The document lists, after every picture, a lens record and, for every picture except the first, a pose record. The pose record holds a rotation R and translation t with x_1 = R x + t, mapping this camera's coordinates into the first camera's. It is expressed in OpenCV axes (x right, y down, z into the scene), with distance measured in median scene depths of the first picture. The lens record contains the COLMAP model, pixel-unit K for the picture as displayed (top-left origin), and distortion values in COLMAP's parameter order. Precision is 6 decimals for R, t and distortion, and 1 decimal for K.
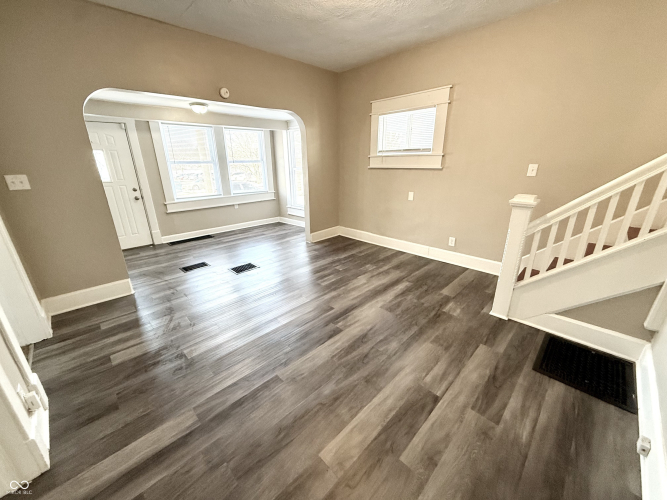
lens RADIAL K [[265.9, 0, 331.4], [0, 265.9, 251.0], [0, 0, 1]] dist [0.001398, -0.000270]
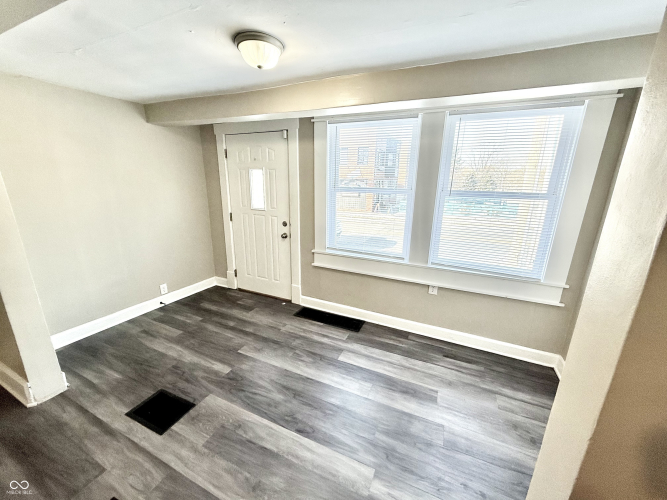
lens RADIAL K [[265.9, 0, 331.4], [0, 265.9, 251.0], [0, 0, 1]] dist [0.001398, -0.000270]
pose [[0.355415, 0.265952, -0.896075, -0.059305], [-0.325265, 0.933941, 0.148179, -0.390042], [0.876289, 0.238797, 0.418442, 1.053583]]
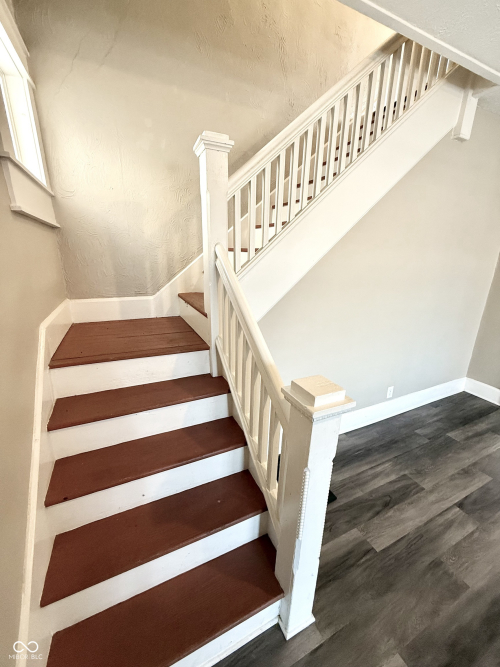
lens RADIAL K [[265.9, 0, 250.0], [0, 265.9, 333.5], [0, 0, 1]] dist [0.001398, -0.000270]
pose [[-0.945631, -0.095314, 0.310963, 0.428118], [0.104263, 0.816800, 0.567421, -0.311923], [-0.308078, 0.568992, -0.762454, 0.781683]]
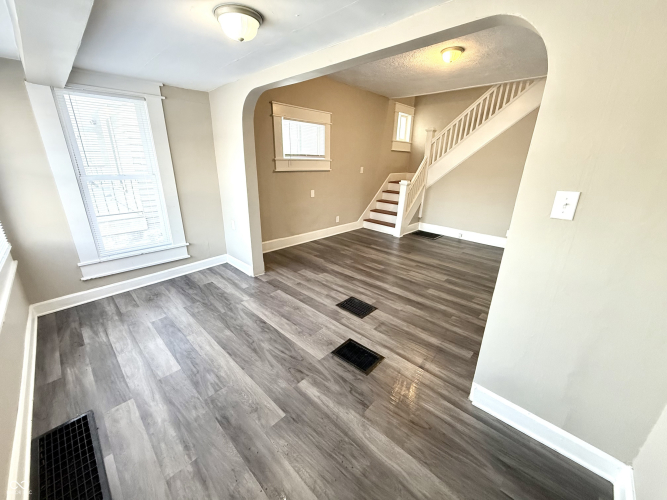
lens RADIAL K [[265.9, 0, 331.4], [0, 265.9, 251.0], [0, 0, 1]] dist [0.001398, -0.000270]
pose [[-0.028795, -0.307016, 0.951269, -1.025725], [0.308615, 0.902440, 0.300599, -0.336864], [-0.950751, 0.302231, 0.068764, 0.999510]]
